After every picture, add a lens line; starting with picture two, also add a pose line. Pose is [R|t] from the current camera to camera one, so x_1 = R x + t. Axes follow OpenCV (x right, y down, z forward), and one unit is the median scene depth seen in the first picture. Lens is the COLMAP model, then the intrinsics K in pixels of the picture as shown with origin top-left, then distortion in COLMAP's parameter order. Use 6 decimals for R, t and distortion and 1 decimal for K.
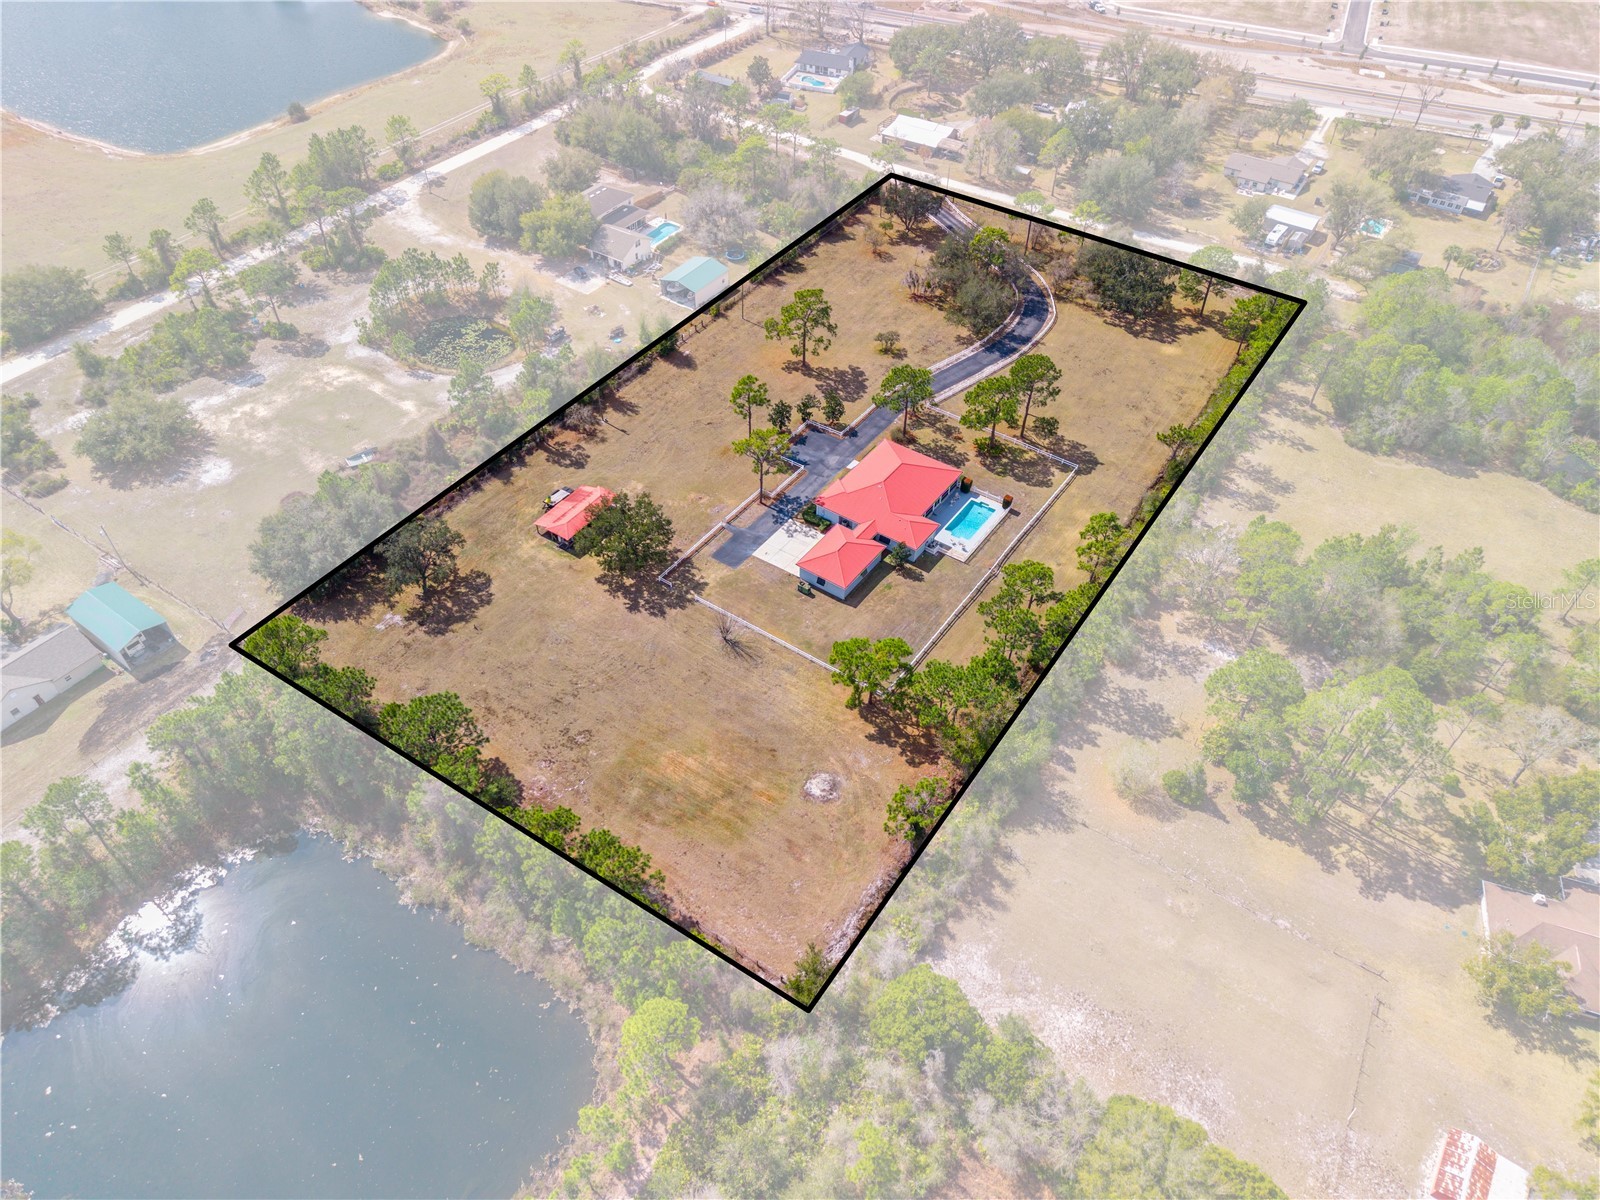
lens RADIAL K [[1071.7, 0, 800.0], [0, 1071.7, 600.0], [0, 0, 1]] dist [0.017595, -0.008865]
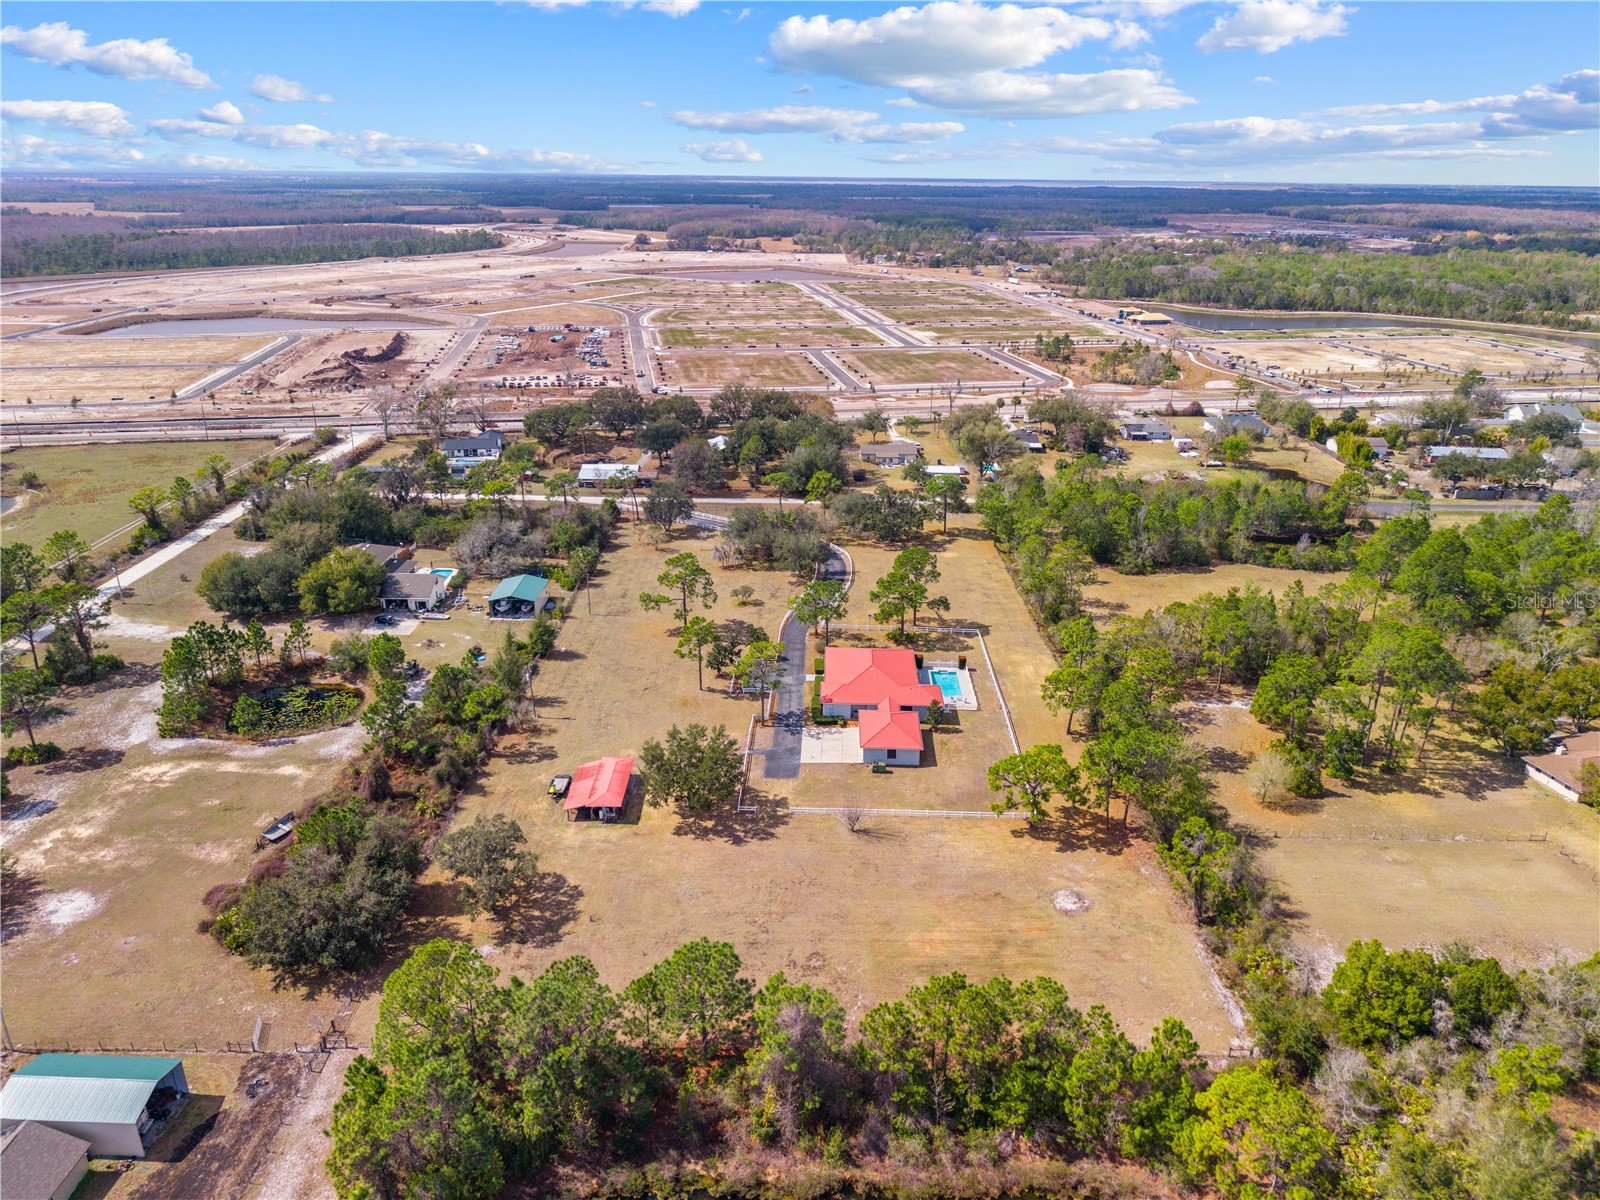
lens RADIAL K [[1069.6, 0, 801.7], [0, 1069.6, 593.1], [0, 0, 1]] dist [0.028430, -0.026191]
pose [[0.838180, -0.209005, 0.503757, -0.396207], [0.391738, 0.873363, -0.289444, 0.080434], [-0.379467, 0.439947, 0.813911, 0.137071]]
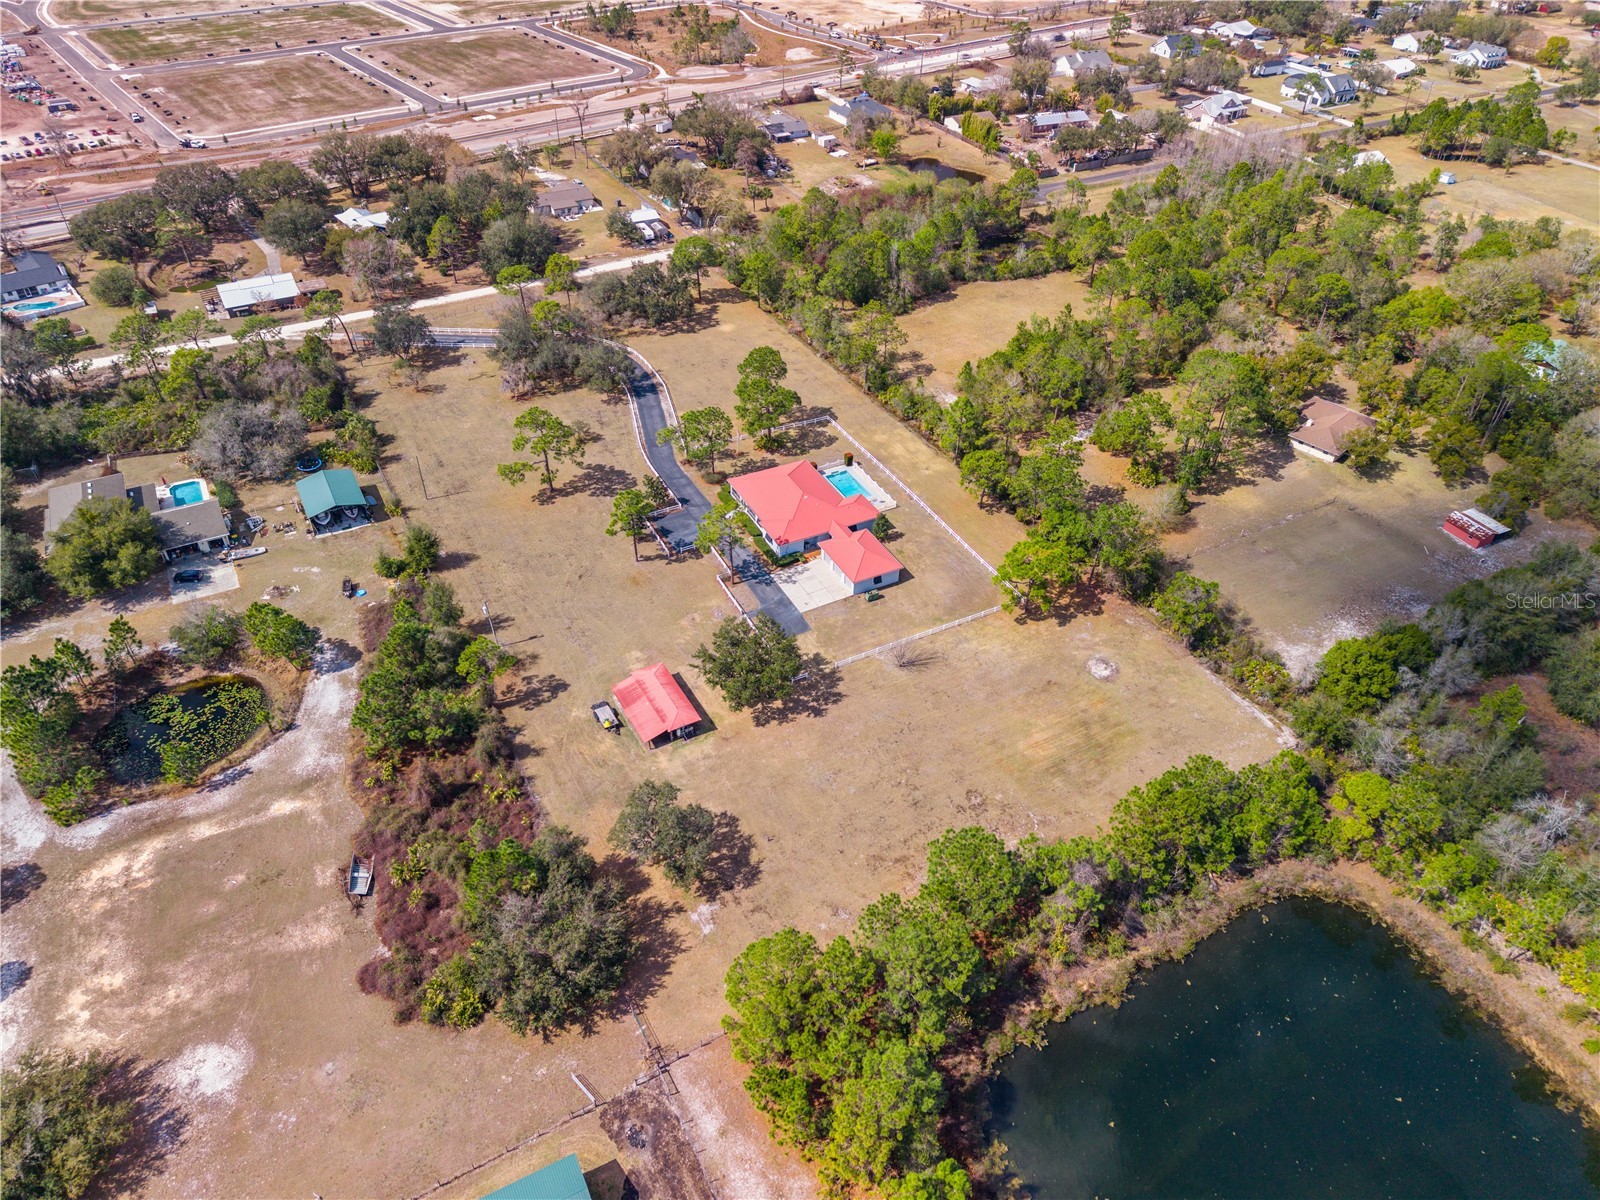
lens RADIAL K [[1069.6, 0, 801.7], [0, 1069.6, 593.1], [0, 0, 1]] dist [0.028430, -0.026191]
pose [[0.463443, -0.562616, 0.684605, -0.567452], [0.621881, 0.756871, 0.201023, -0.203939], [-0.631256, 0.332580, 0.700647, 0.257505]]
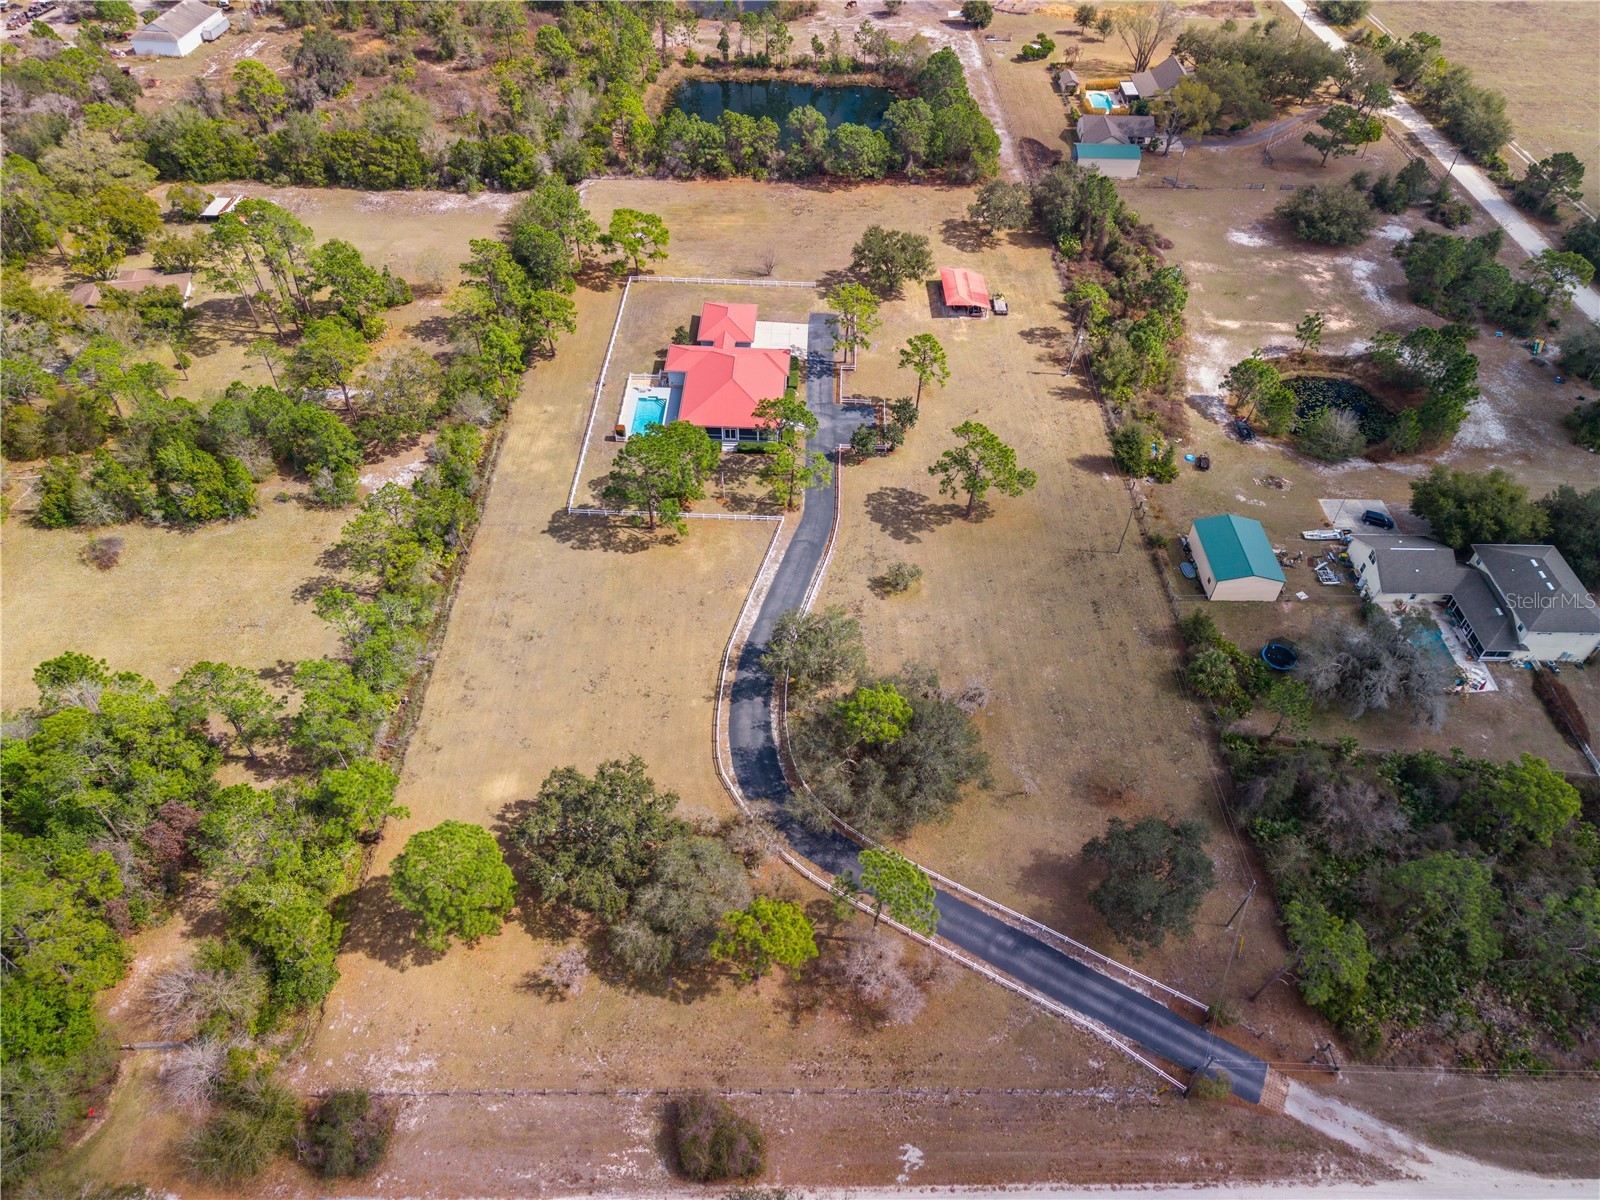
lens RADIAL K [[1069.6, 0, 801.7], [0, 1069.6, 593.1], [0, 0, 1]] dist [0.028430, -0.026191]
pose [[-0.834544, 0.368544, -0.409525, 0.418342], [-0.415182, 0.067925, 0.907199, -0.831953], [0.362160, 0.927125, 0.096326, 0.934148]]
